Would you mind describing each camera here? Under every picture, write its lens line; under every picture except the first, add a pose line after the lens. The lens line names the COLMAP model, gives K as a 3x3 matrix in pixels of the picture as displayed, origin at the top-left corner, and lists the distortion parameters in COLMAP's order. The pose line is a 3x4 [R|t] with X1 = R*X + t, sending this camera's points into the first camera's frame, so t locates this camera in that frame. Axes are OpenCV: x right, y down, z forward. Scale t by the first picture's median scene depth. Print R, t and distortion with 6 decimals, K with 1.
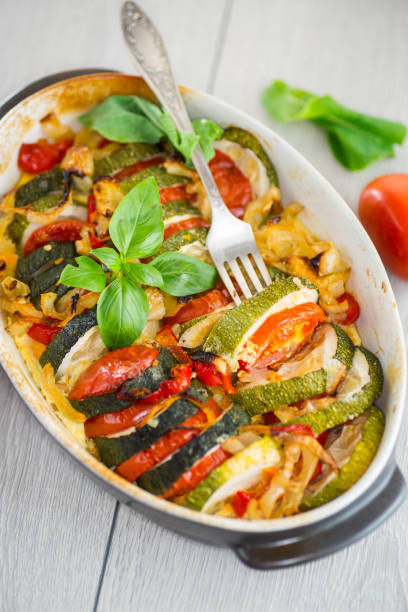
lens RADIAL K [[1764.6, 0, 204.0], [0, 1764.6, 306.0], [0, 0, 1]] dist [-0.017905, 0.517352]
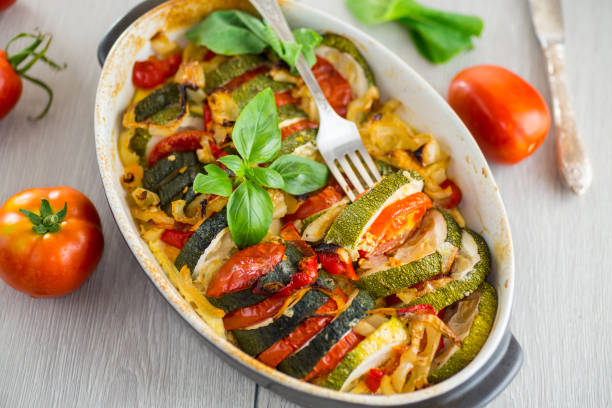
lens RADIAL K [[1764.6, 0, 306.0], [0, 1764.6, 204.0], [0, 0, 1]] dist [-0.017905, 0.517352]
pose [[0.995085, -0.074430, 0.065316, -0.081253], [0.072748, 0.996964, 0.027771, -0.029713], [-0.067185, -0.022882, 0.997478, -0.088003]]
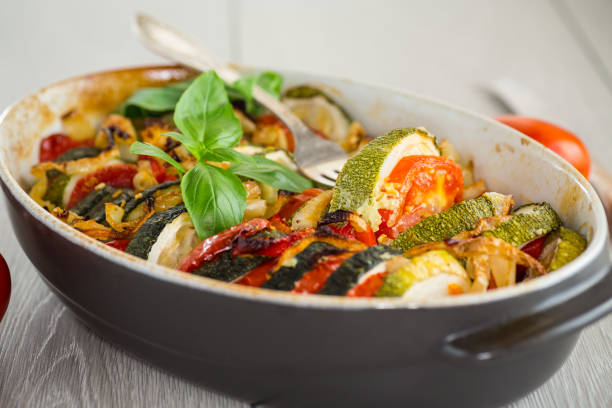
lens RADIAL K [[1764.6, 0, 306.0], [0, 1764.6, 204.0], [0, 0, 1]] dist [-0.017905, 0.517352]
pose [[0.973510, -0.111655, 0.199528, -0.160943], [0.206770, 0.802397, -0.559826, 0.444698], [-0.097594, 0.586252, 0.804229, 0.369745]]
